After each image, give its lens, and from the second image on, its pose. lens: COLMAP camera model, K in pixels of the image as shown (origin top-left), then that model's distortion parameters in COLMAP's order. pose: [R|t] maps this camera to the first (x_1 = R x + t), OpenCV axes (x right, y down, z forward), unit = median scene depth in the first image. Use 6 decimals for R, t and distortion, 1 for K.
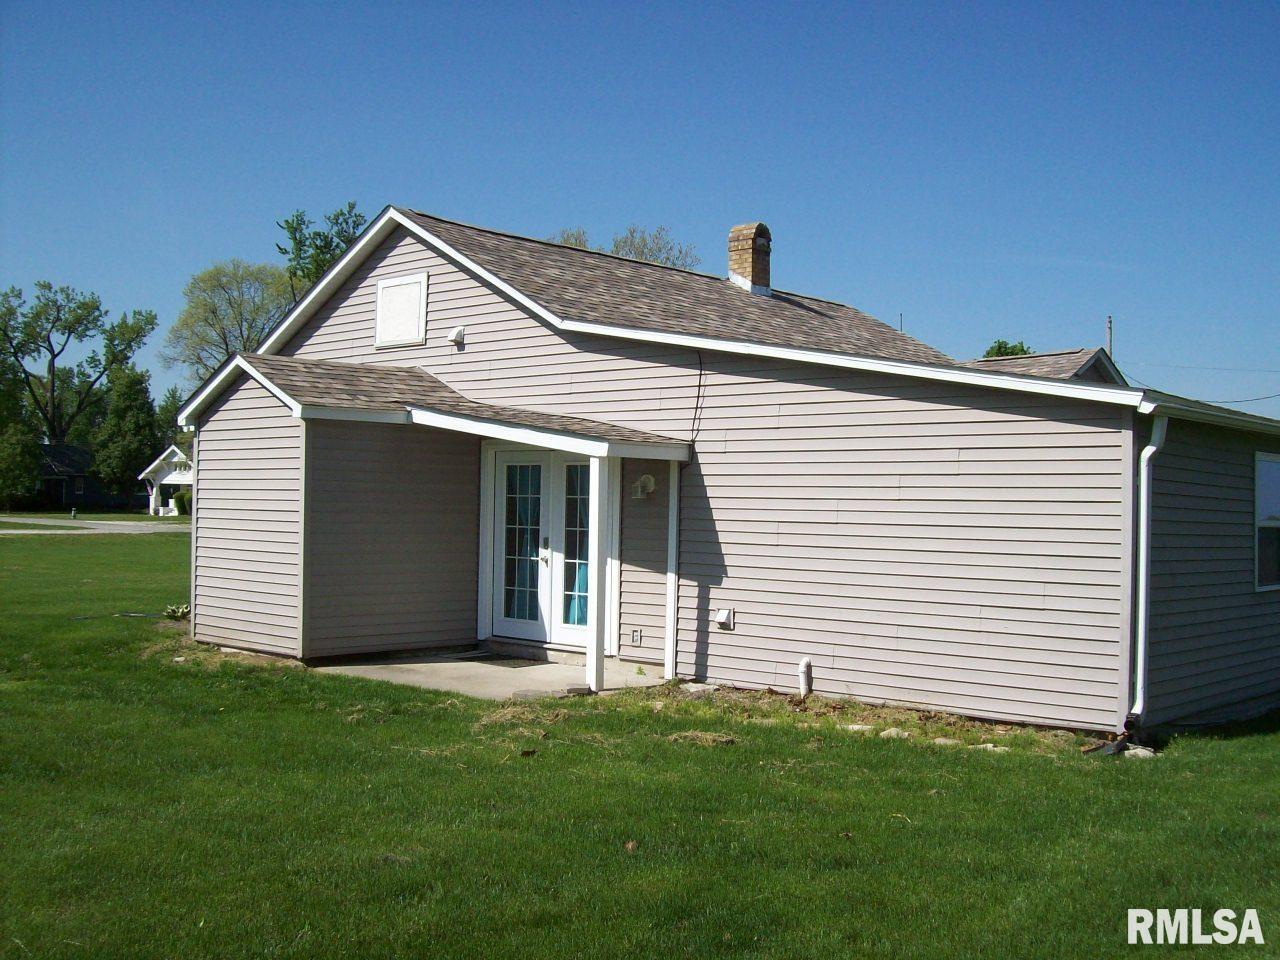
lens RADIAL K [[1352.9, 0, 636.7], [0, 1352.9, 478.5], [0, 0, 1]] dist [-0.135659, 0.000000]
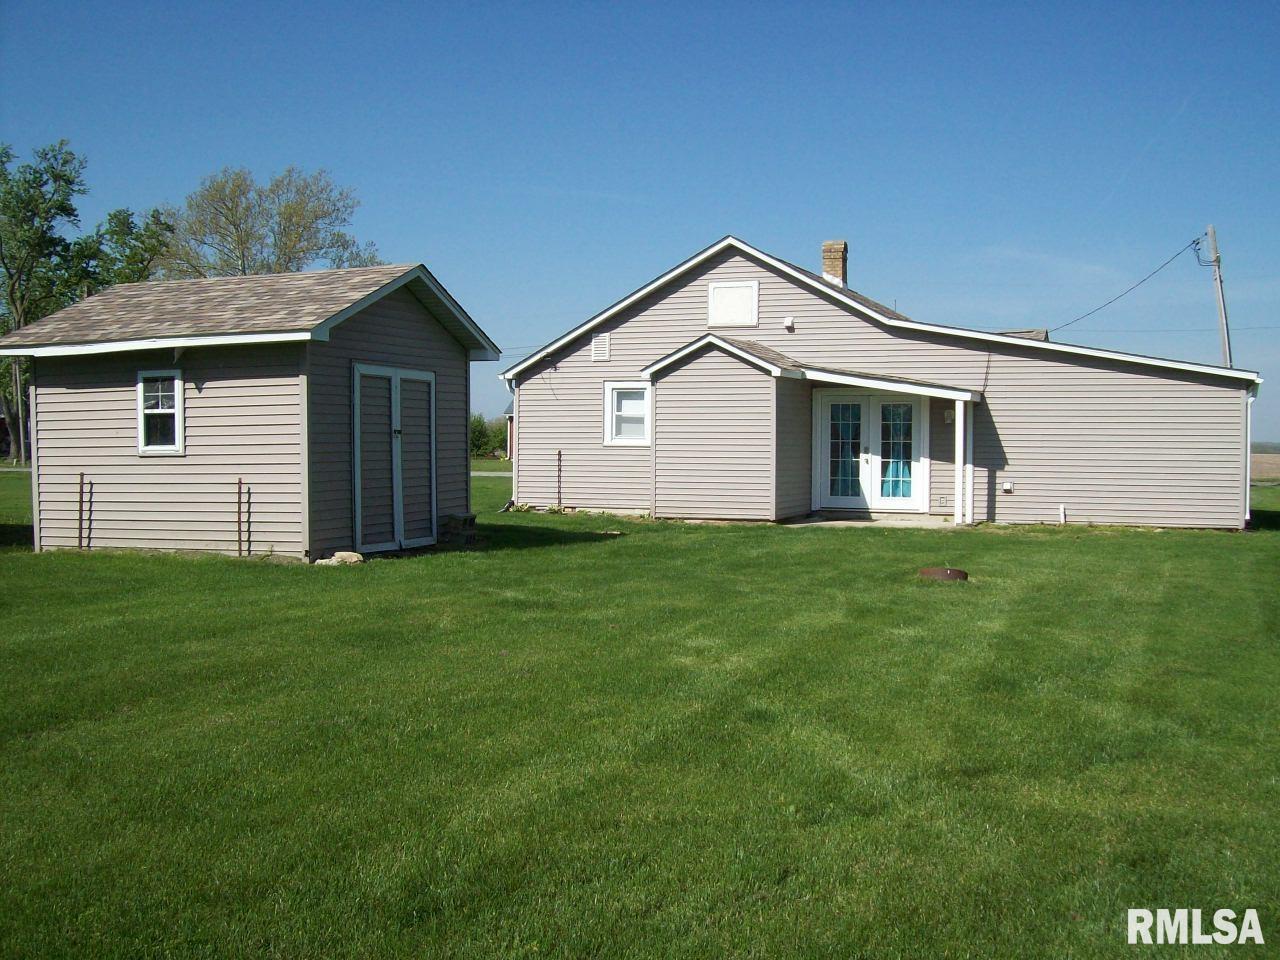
lens RADIAL K [[1352.9, 0, 644.6], [0, 1352.9, 478.1], [0, 0, 1]] dist [-0.135659, 0.000000]
pose [[0.935637, -0.022533, 0.352244, -0.940823], [0.004533, 0.998645, 0.051840, -0.006060], [-0.352934, -0.046907, 0.934472, -0.488401]]
